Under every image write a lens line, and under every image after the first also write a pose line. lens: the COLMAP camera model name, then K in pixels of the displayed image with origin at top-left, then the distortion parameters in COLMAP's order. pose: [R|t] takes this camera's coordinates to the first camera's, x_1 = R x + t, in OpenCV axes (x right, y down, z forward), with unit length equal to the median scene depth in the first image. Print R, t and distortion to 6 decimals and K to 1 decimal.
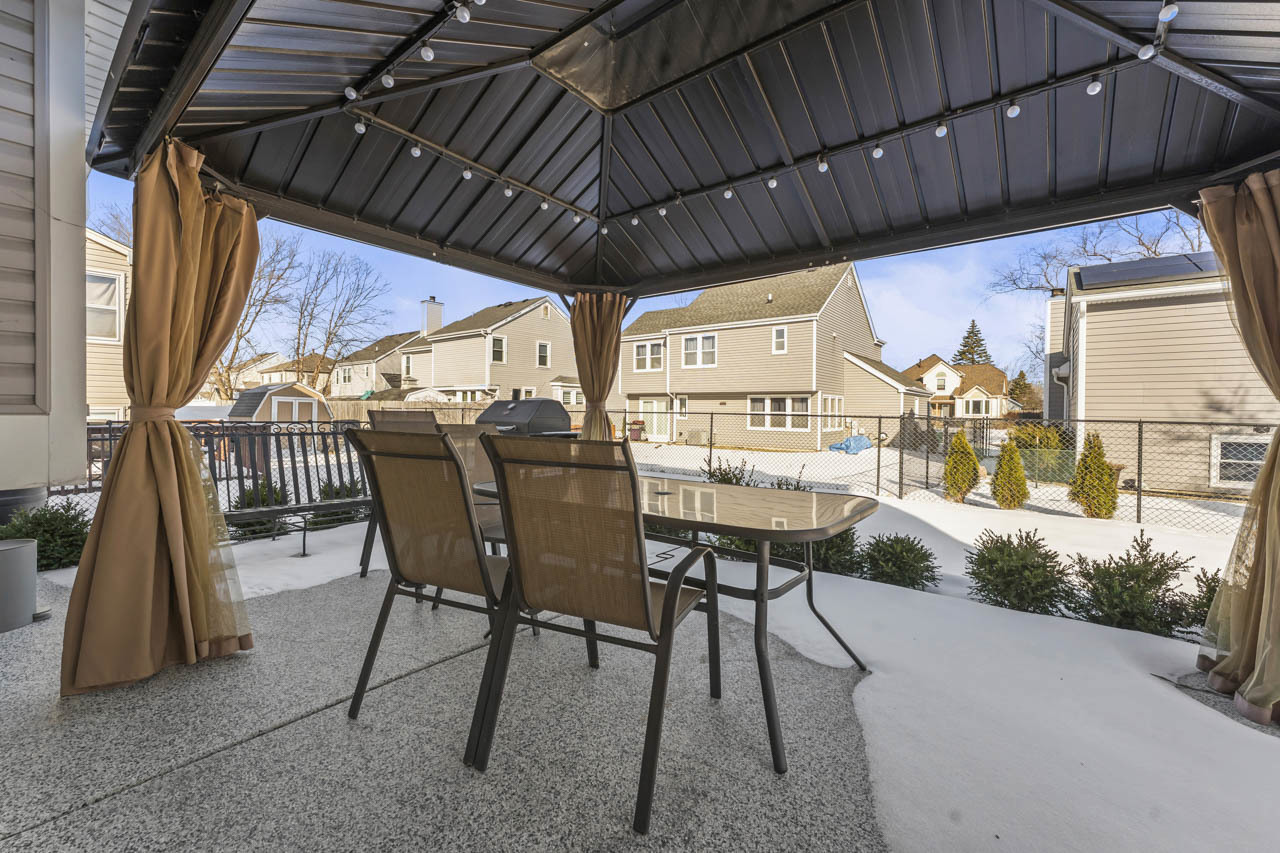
lens RADIAL K [[511.9, 0, 640.4], [0, 511.9, 409.6], [0, 0, 1]] dist [-0.000268, -0.000087]
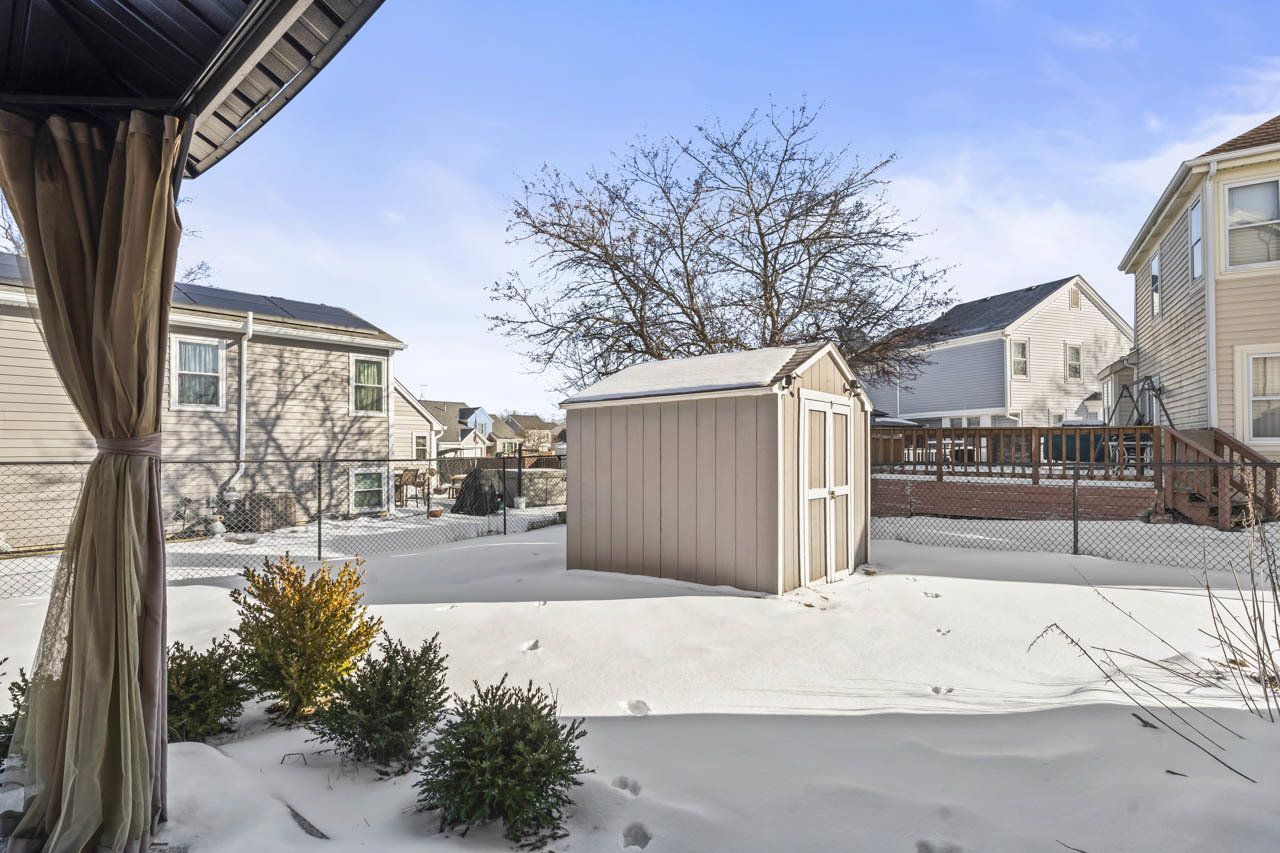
lens RADIAL K [[516.0, 0, 640.7], [0, 516.0, 441.6], [0, 0, 1]] dist [0.000137, -0.000002]
pose [[-0.051966, 0.002094, 0.998647, 0.180272], [0.010491, 0.999944, -0.001551, 0.003009], [-0.998594, 0.010396, -0.051985, 0.094360]]
